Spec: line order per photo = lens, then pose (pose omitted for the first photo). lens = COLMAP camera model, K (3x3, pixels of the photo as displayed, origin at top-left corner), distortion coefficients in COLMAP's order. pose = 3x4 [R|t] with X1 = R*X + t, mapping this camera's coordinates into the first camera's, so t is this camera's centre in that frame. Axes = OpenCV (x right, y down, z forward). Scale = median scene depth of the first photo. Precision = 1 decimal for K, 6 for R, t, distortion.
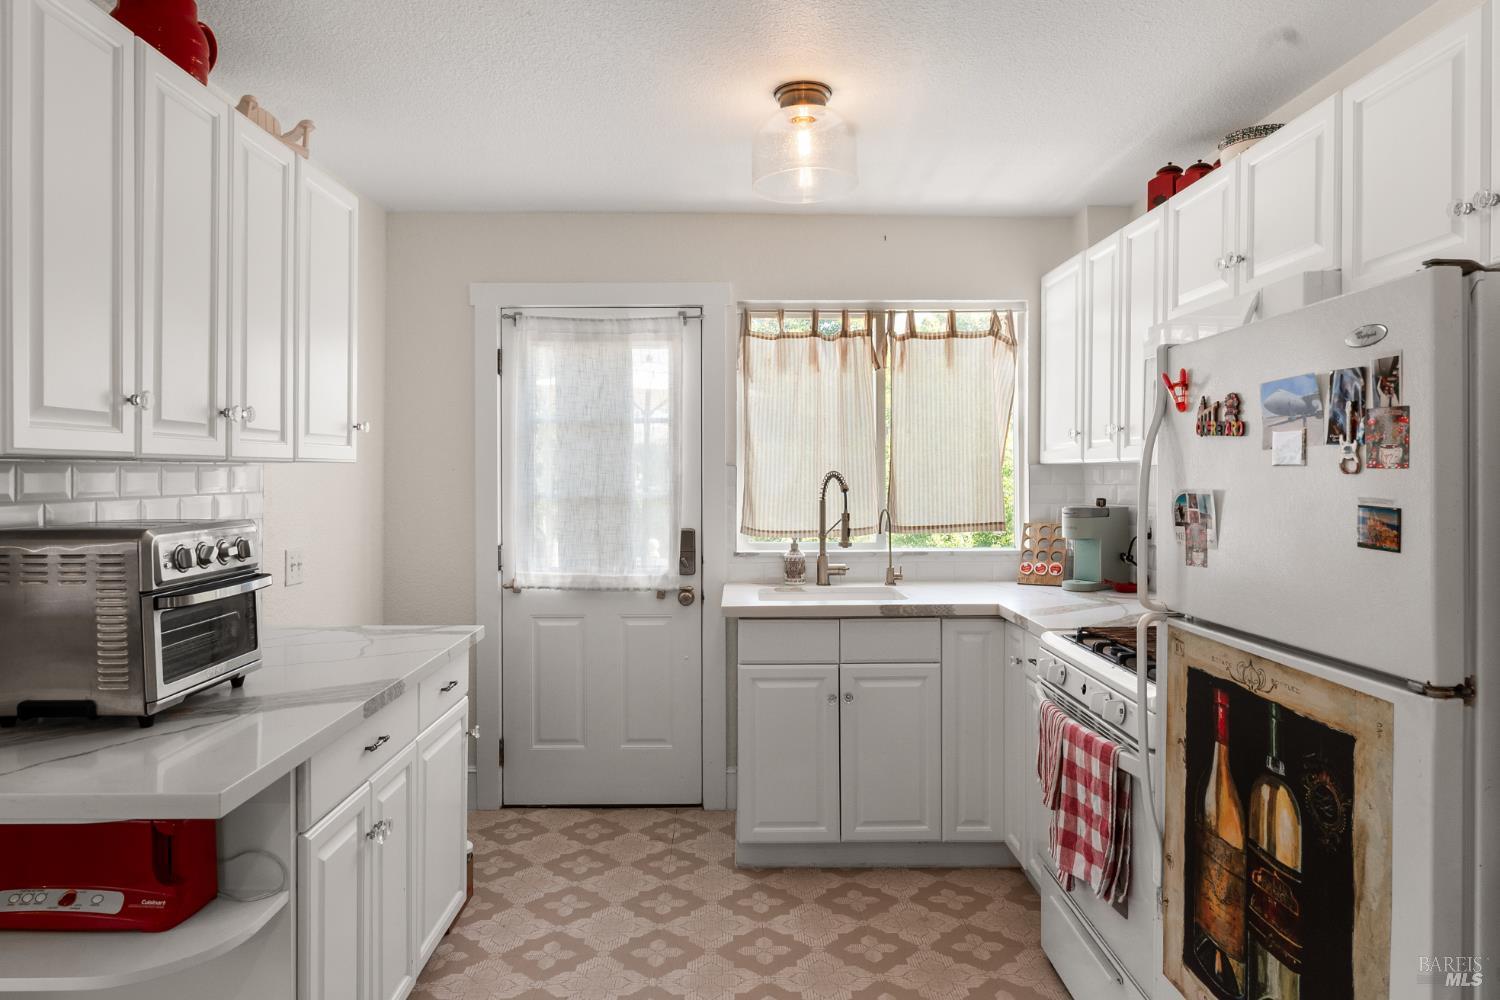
lens RADIAL K [[940.3, 0, 748.3], [0, 940.3, 479.6], [0, 0, 1]] dist [-0.002887, 0.001513]
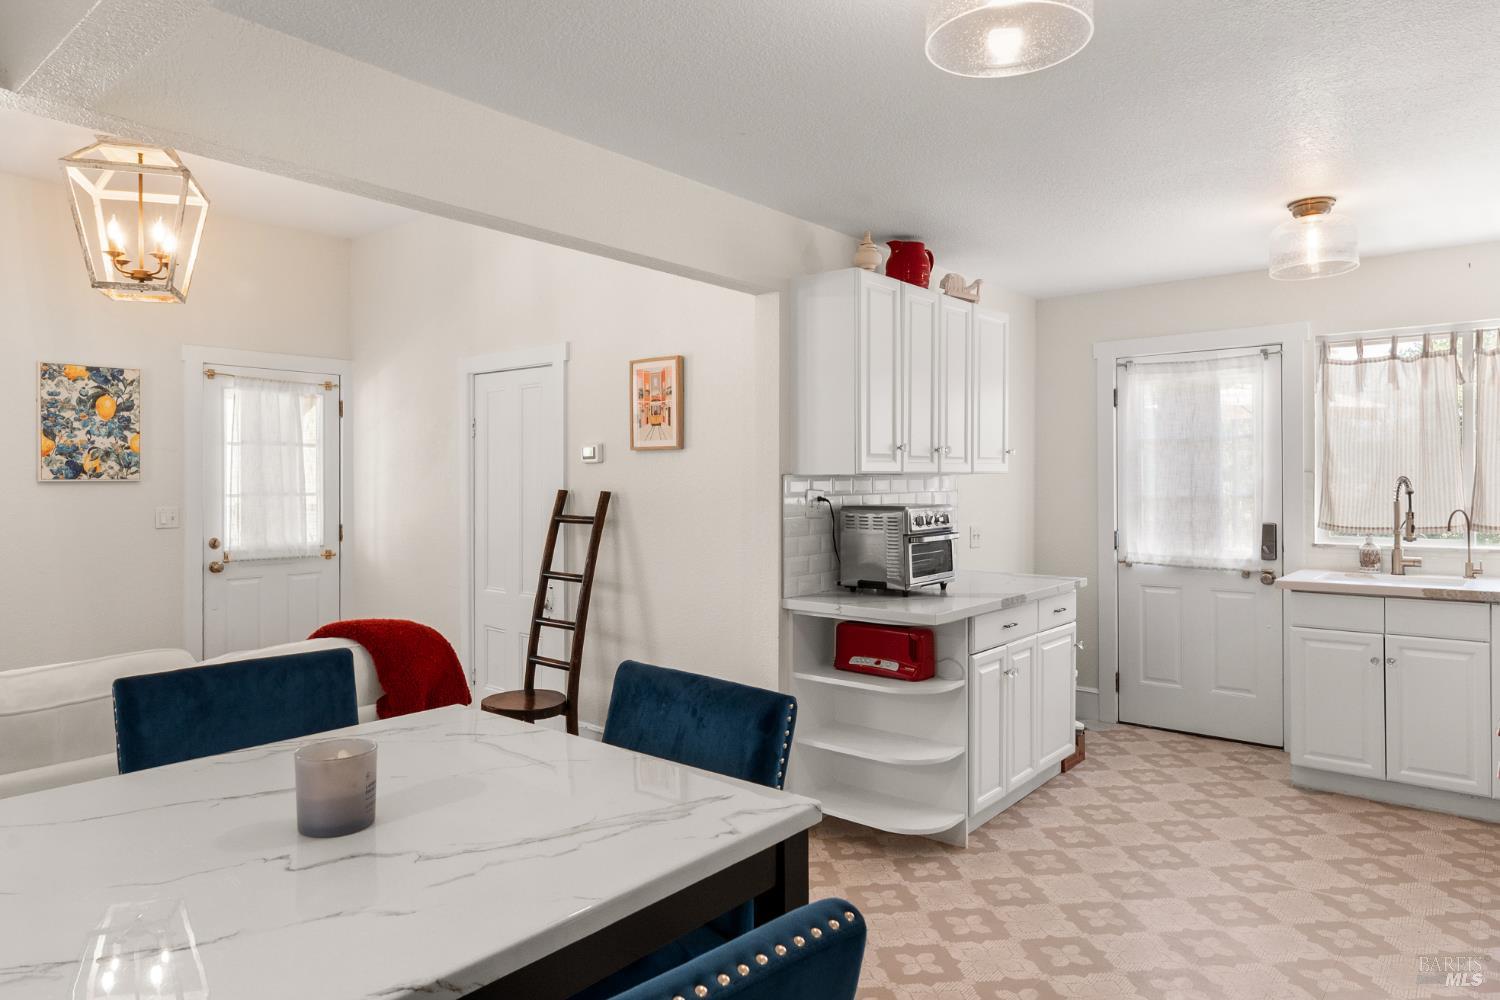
lens RADIAL K [[940.3, 0, 748.3], [0, 940.3, 479.6], [0, 0, 1]] dist [-0.002887, 0.001513]
pose [[0.760311, -0.001545, -0.649557, 0.286323], [-0.000005, 0.999997, -0.002384, -0.002892], [0.649559, 0.001815, 0.760309, -0.513986]]
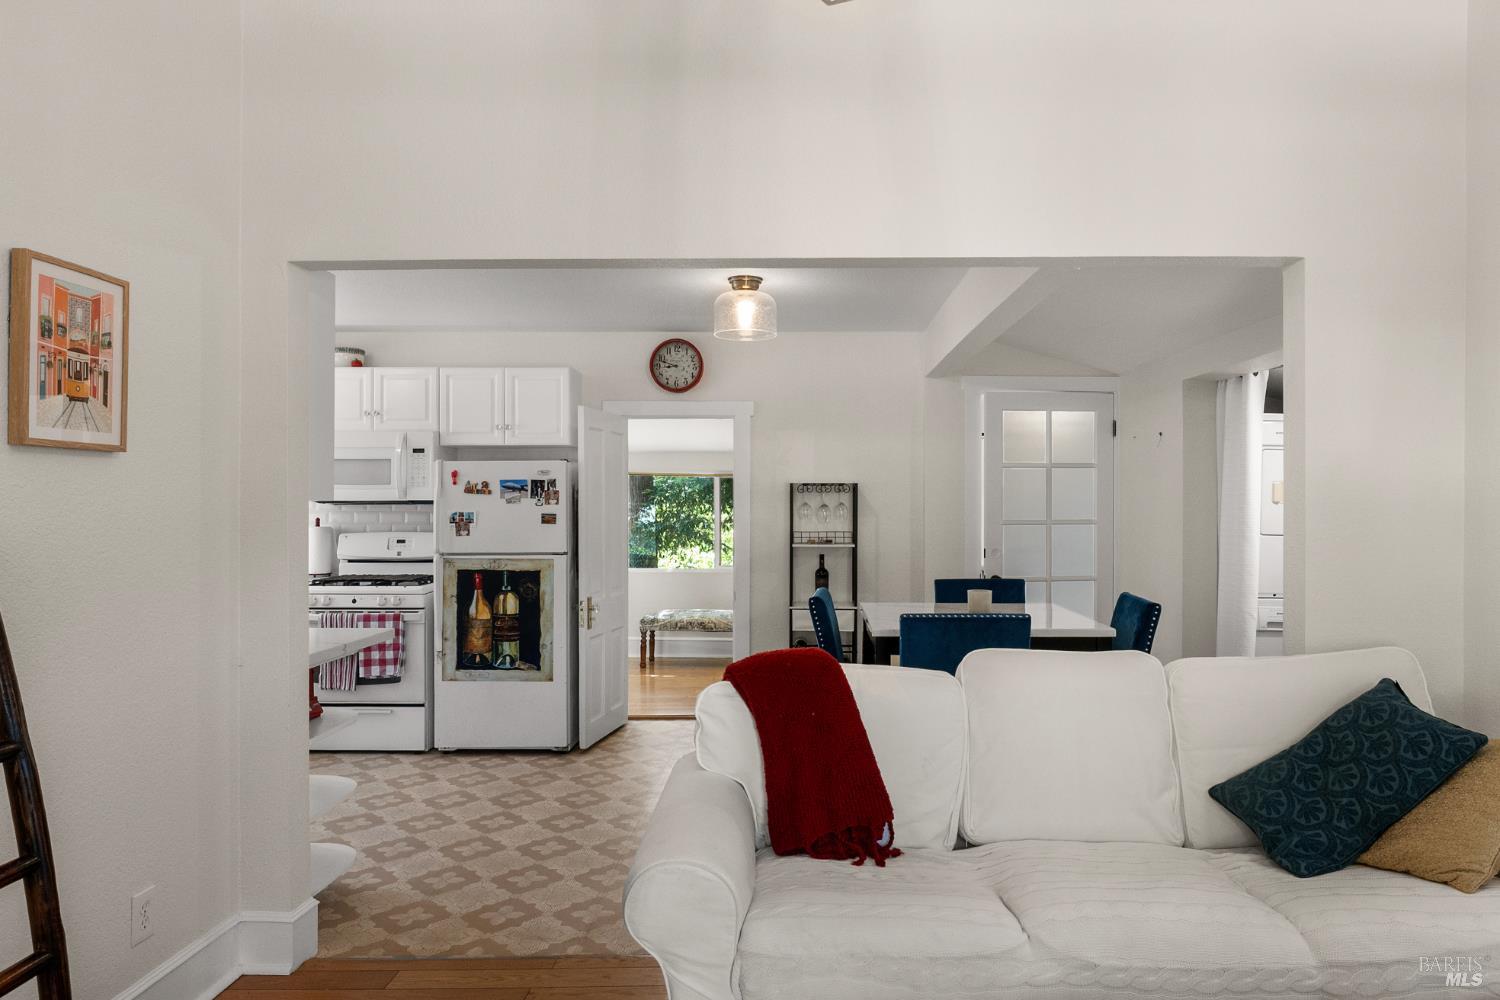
lens RADIAL K [[940.3, 0, 748.3], [0, 940.3, 479.6], [0, 0, 1]] dist [-0.002887, 0.001513]
pose [[0.065427, 0.023069, 0.997591, -1.452310], [0.002979, 0.999724, -0.023314, -0.009670], [-0.997853, 0.004498, 0.065340, -0.072060]]
